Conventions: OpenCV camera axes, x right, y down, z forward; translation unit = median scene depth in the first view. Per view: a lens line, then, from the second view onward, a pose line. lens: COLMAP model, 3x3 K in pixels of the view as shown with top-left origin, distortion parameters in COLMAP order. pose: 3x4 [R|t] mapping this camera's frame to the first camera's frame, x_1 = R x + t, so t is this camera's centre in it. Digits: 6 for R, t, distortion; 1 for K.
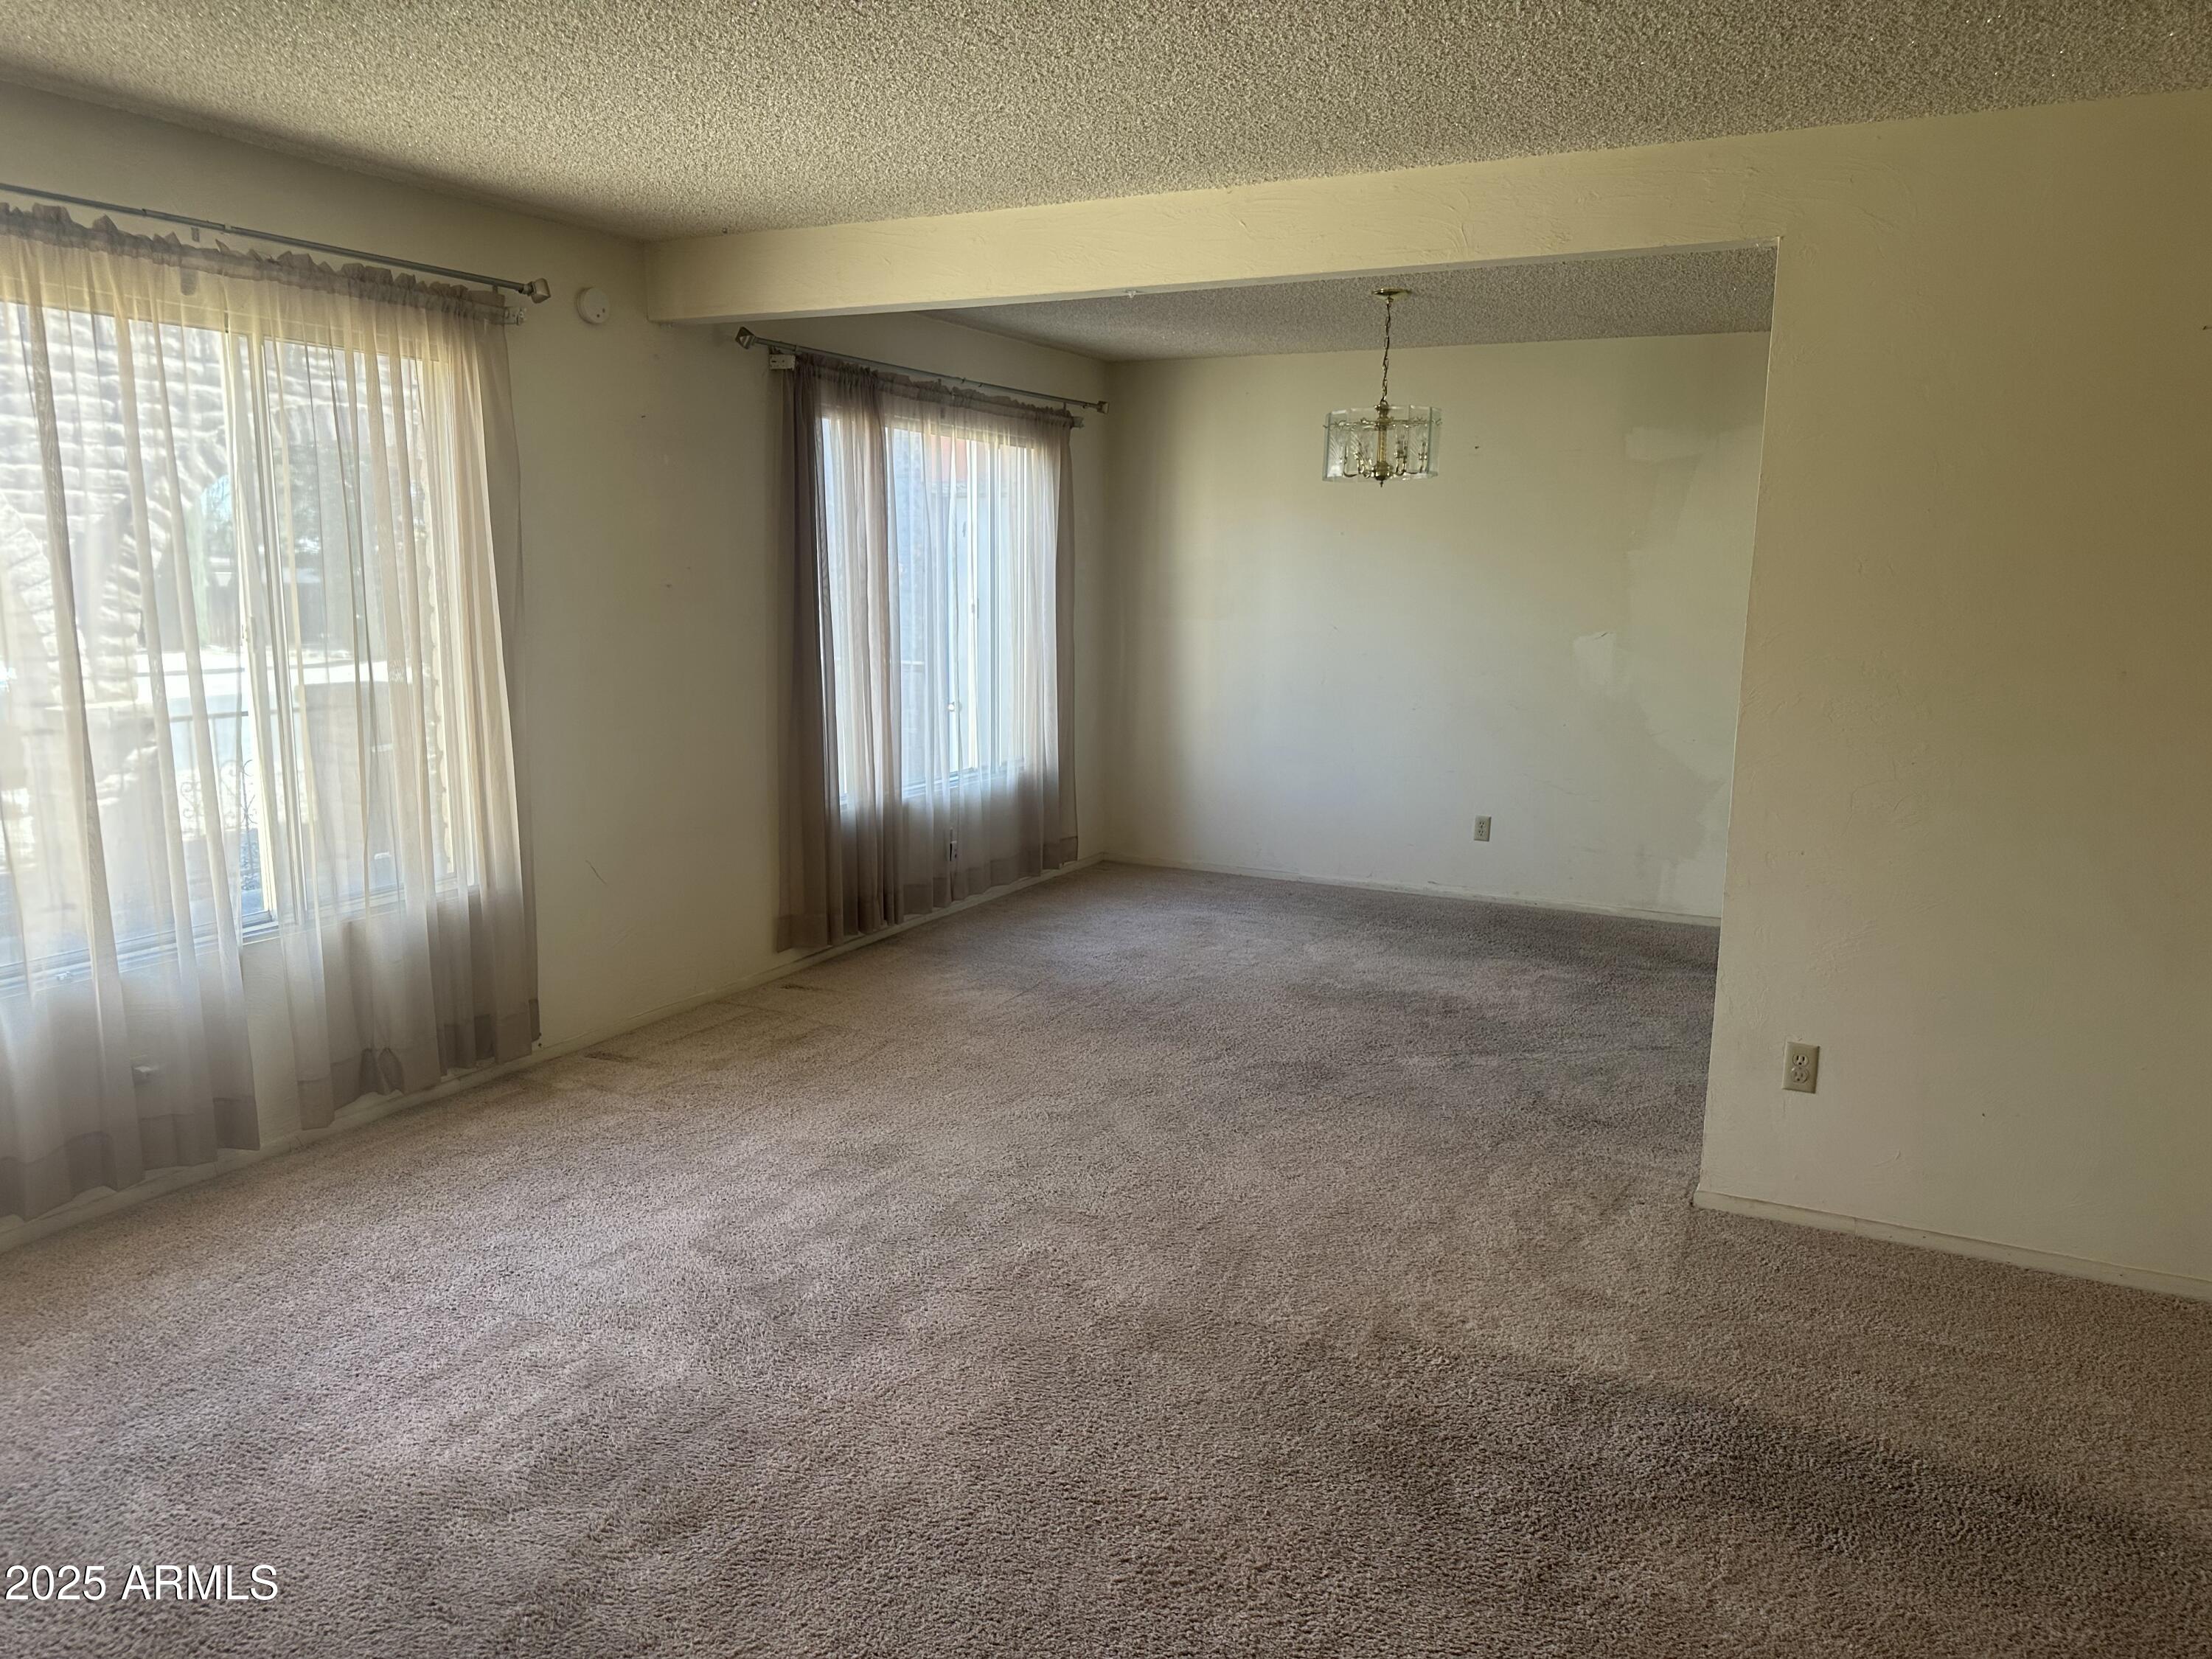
lens RADIAL K [[1545.4, 0, 1106.0], [0, 1545.4, 829.5], [0, 0, 1]] dist [0.078566, -0.004106]
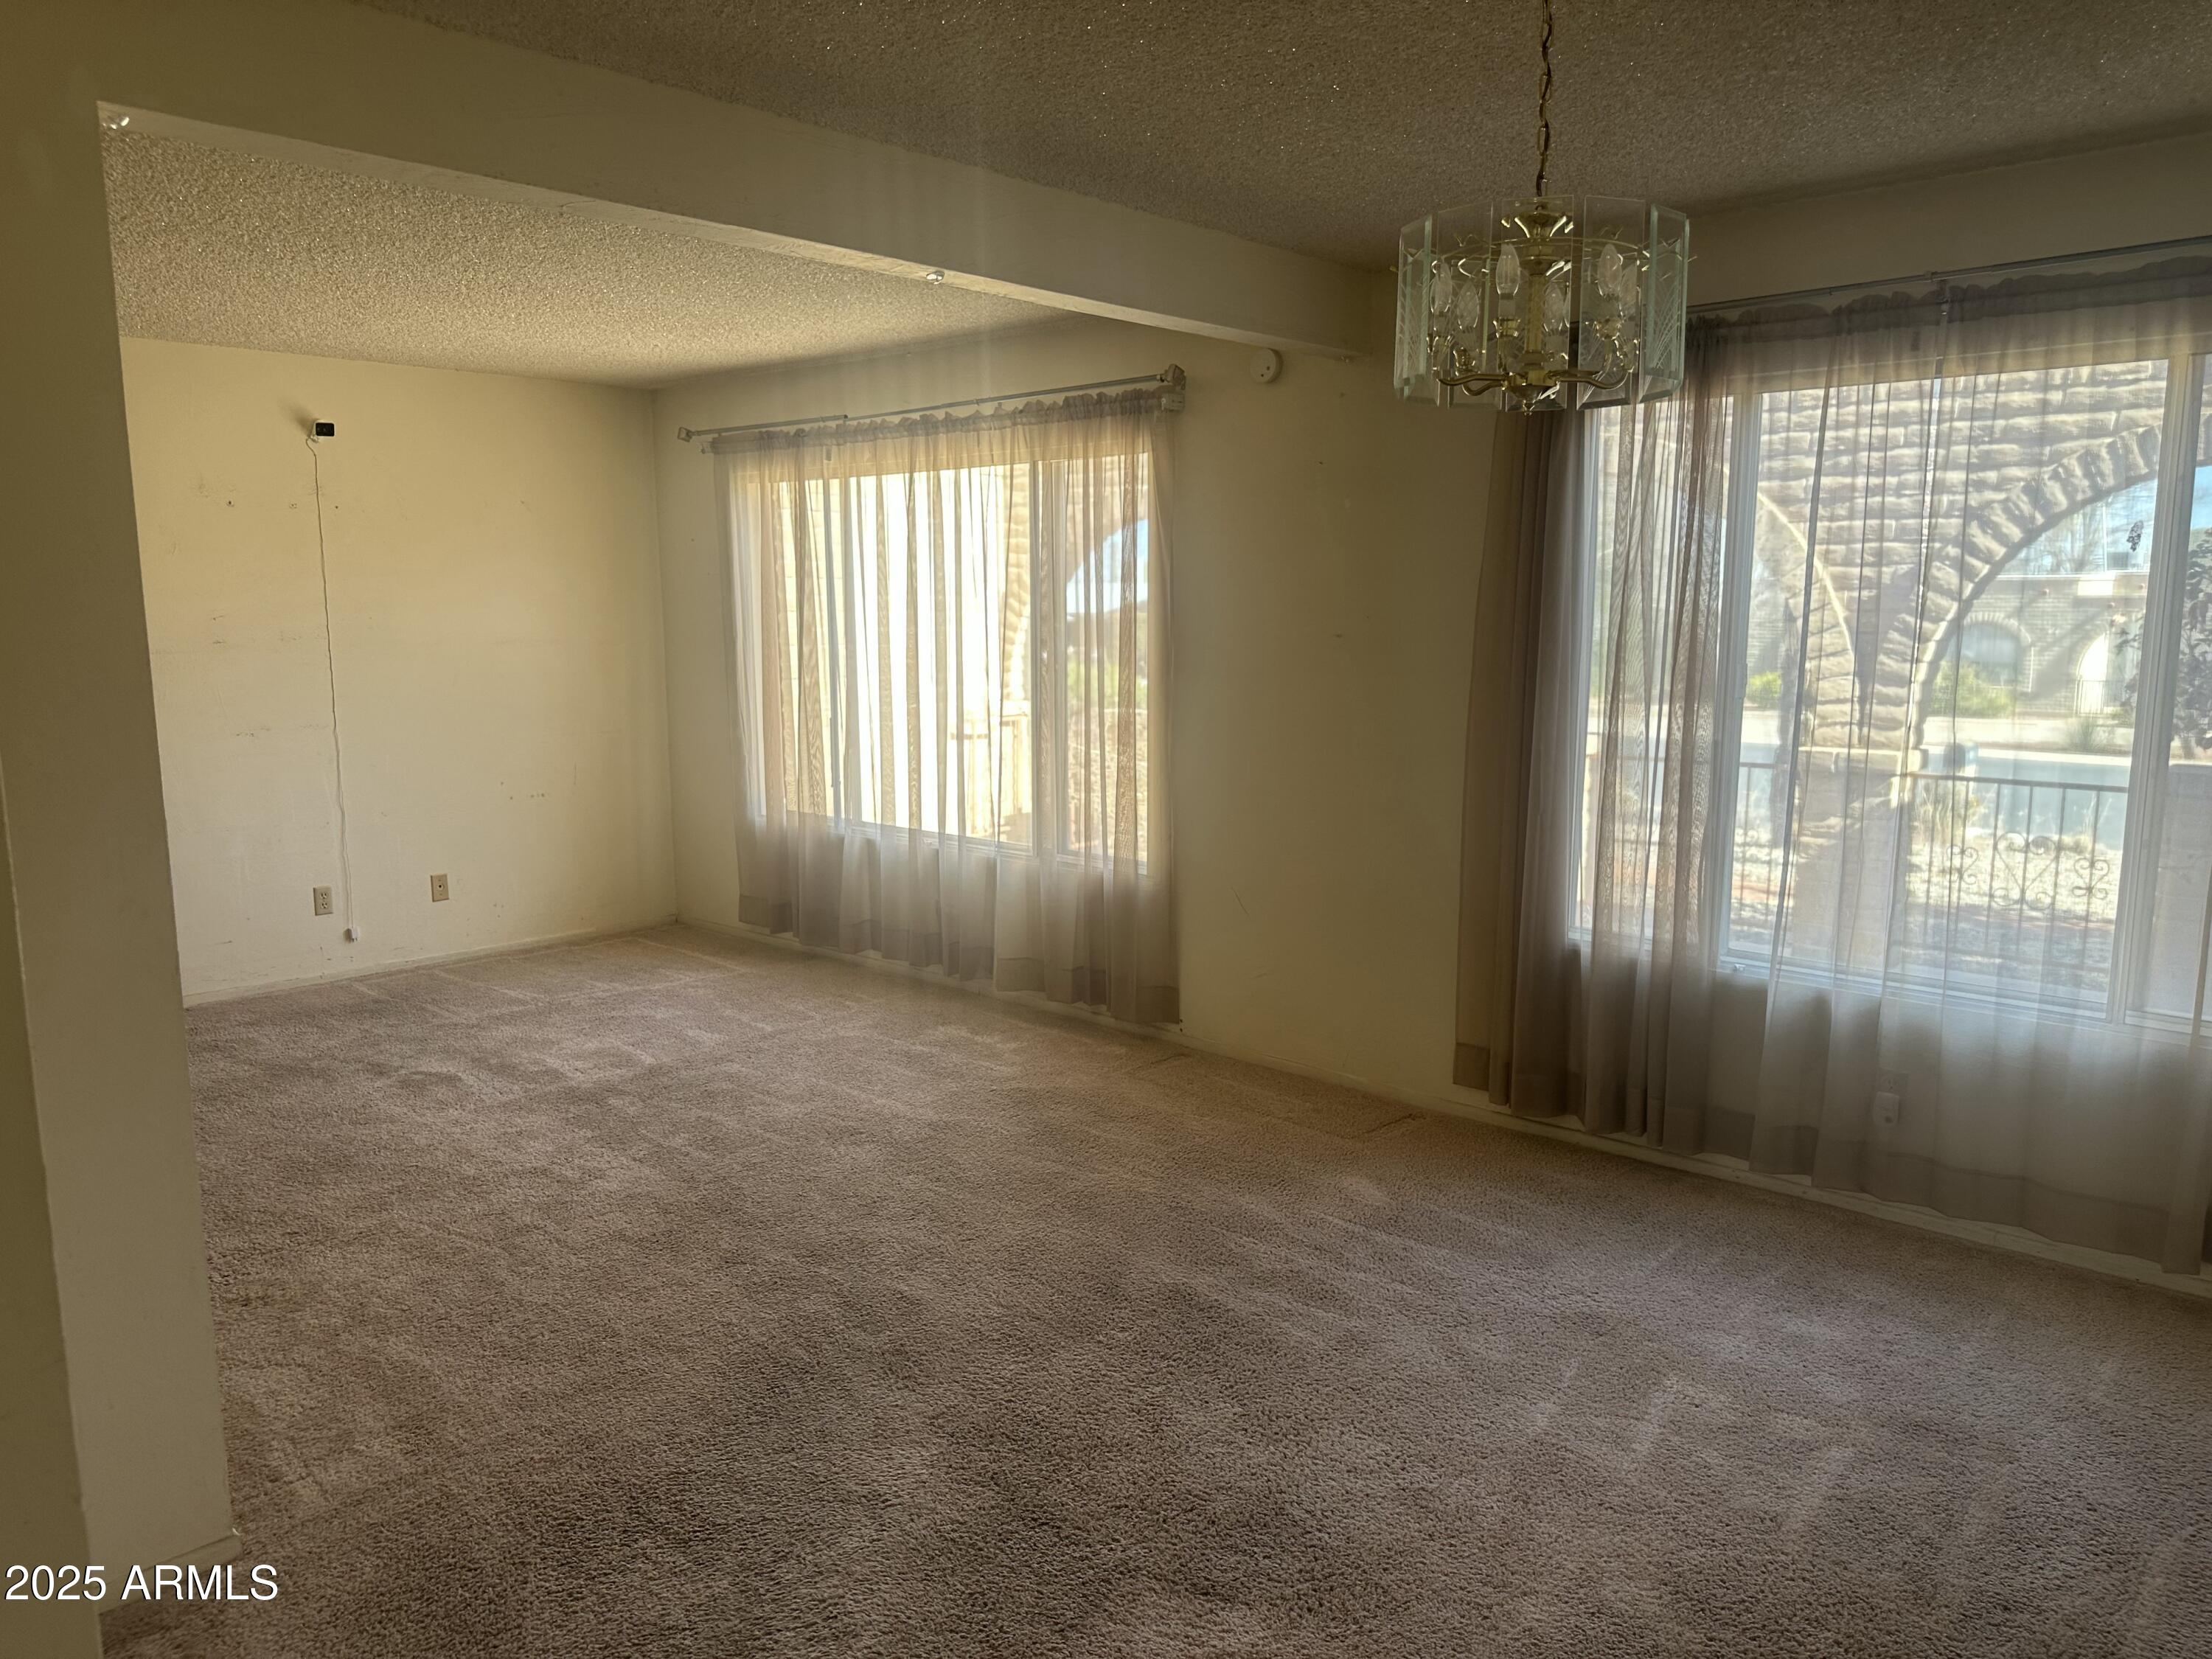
lens RADIAL K [[1548.9, 0, 1173.9], [0, 1548.9, 827.9], [0, 0, 1]] dist [0.081658, -0.000369]
pose [[-0.217309, 0.137085, -0.966429, 0.578804], [-0.166302, 0.970414, 0.175045, -0.166492], [0.961832, 0.198757, -0.188082, 0.957463]]
